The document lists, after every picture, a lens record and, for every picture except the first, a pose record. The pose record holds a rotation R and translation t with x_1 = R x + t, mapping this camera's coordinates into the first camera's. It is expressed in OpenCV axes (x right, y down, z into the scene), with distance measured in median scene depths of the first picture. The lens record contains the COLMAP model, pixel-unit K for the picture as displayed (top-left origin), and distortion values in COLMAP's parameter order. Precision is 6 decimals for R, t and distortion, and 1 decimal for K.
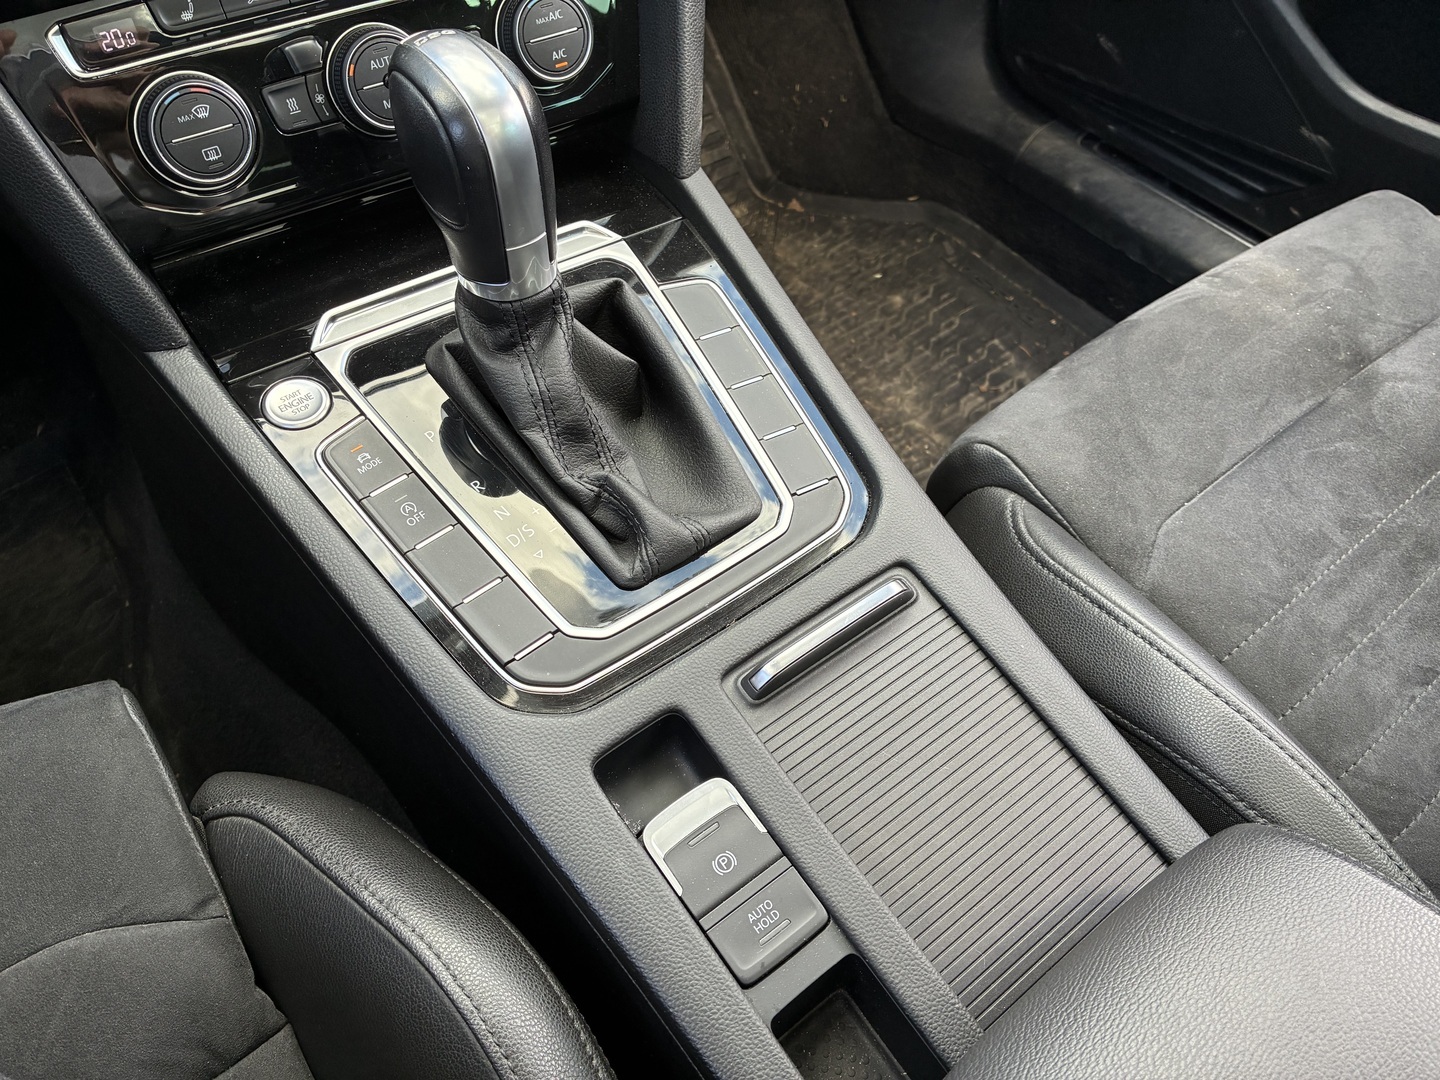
lens RADIAL K [[1114.0, 0, 720.0], [0, 1114.0, 540.0], [0, 0, 1]] dist [0.033461, -0.054022]
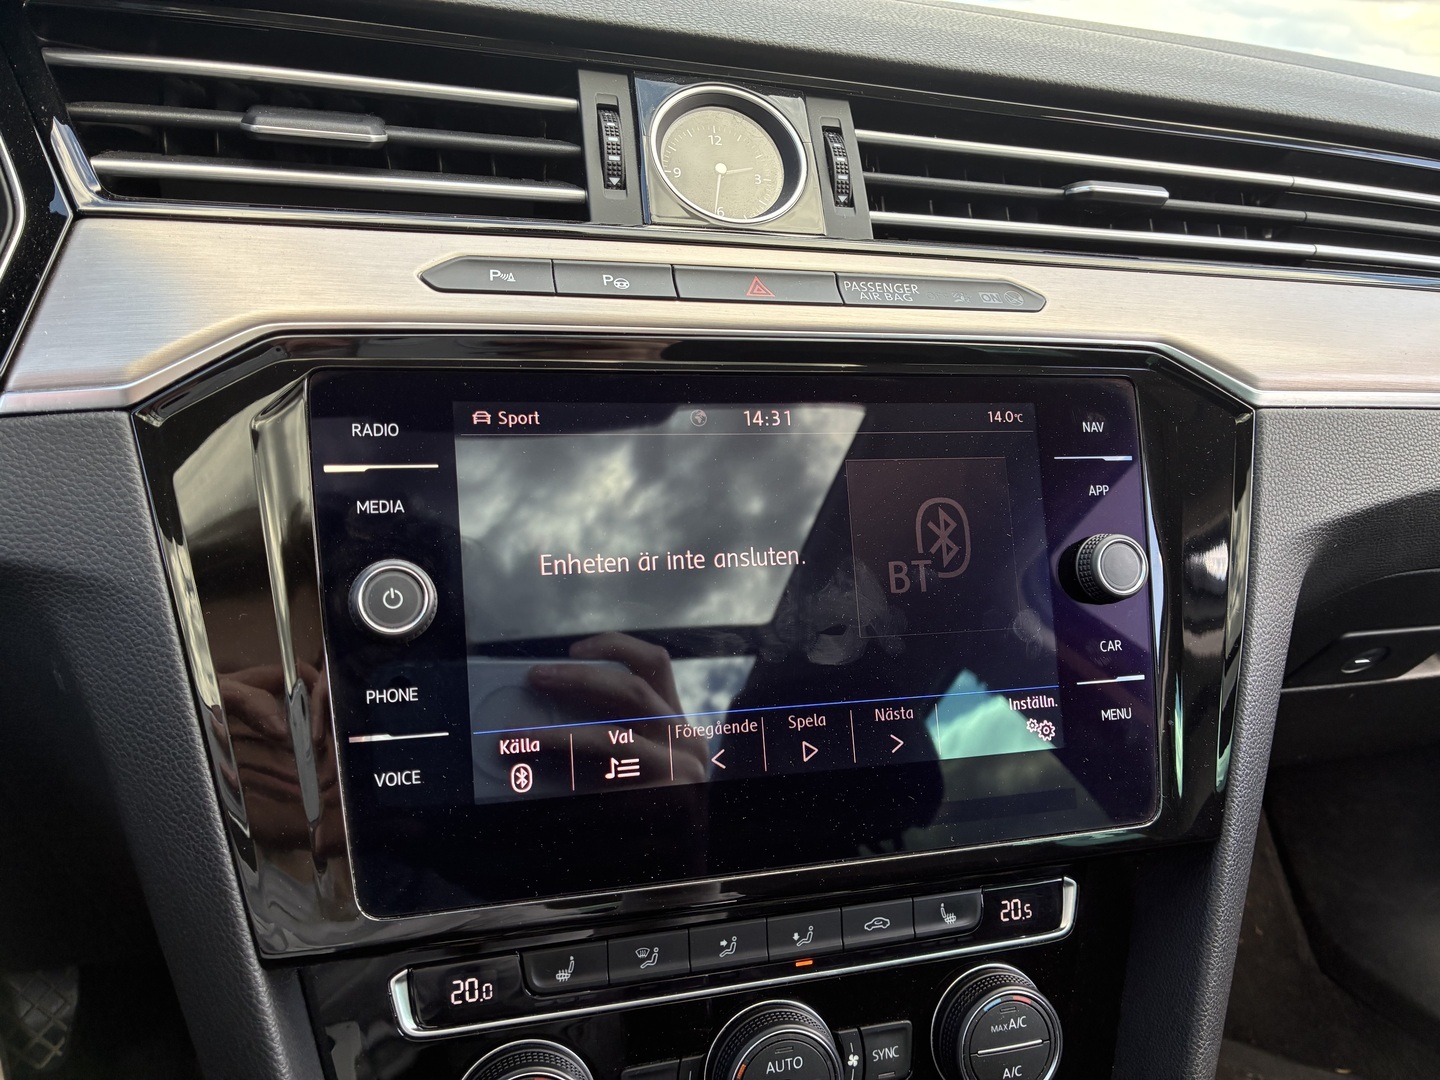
lens RADIAL K [[1088.7, 0, 720.0], [0, 1088.7, 540.0], [0, 0, 1]] dist [0.059615, -0.058154]
pose [[0.944472, 0.142022, -0.296313, -0.091641], [-0.272969, 0.841114, -0.466921, -0.192897], [0.182920, 0.521878, 0.833177, 0.107278]]
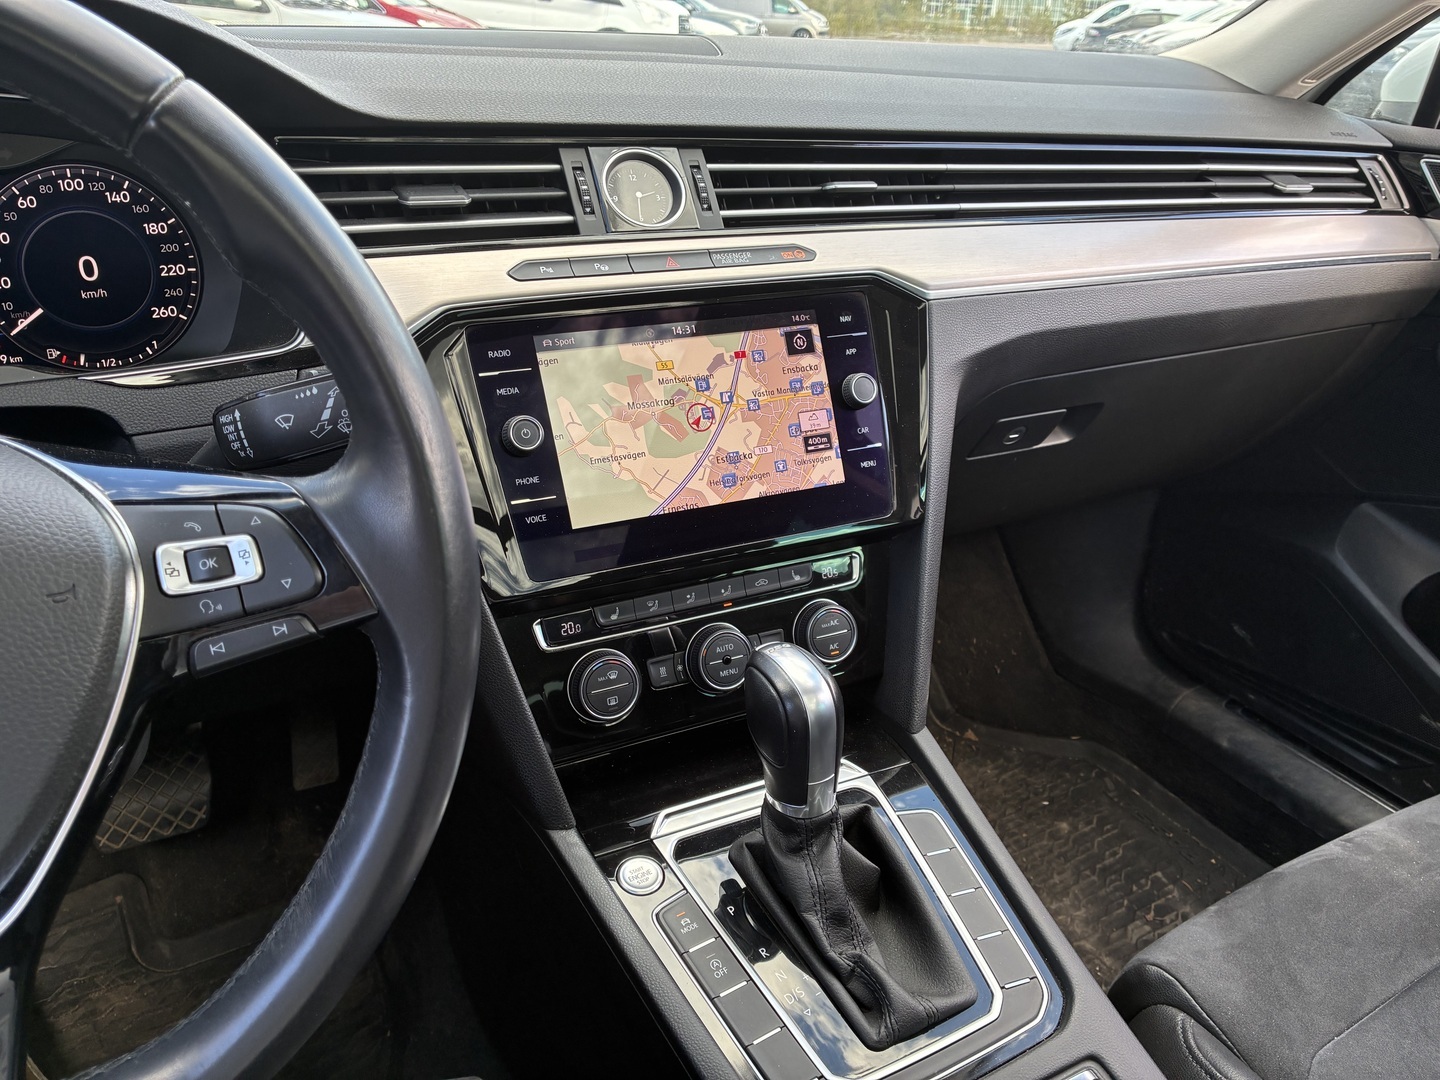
lens RADIAL K [[1098.9, 0, 720.0], [0, 1098.9, 540.0], [0, 0, 1]] dist [0.069207, -0.093761]
pose [[0.988233, 0.056408, -0.142172, -0.054167], [-0.110912, 0.904345, -0.412138, 0.029575], [0.105325, 0.423057, 0.899961, -0.213741]]
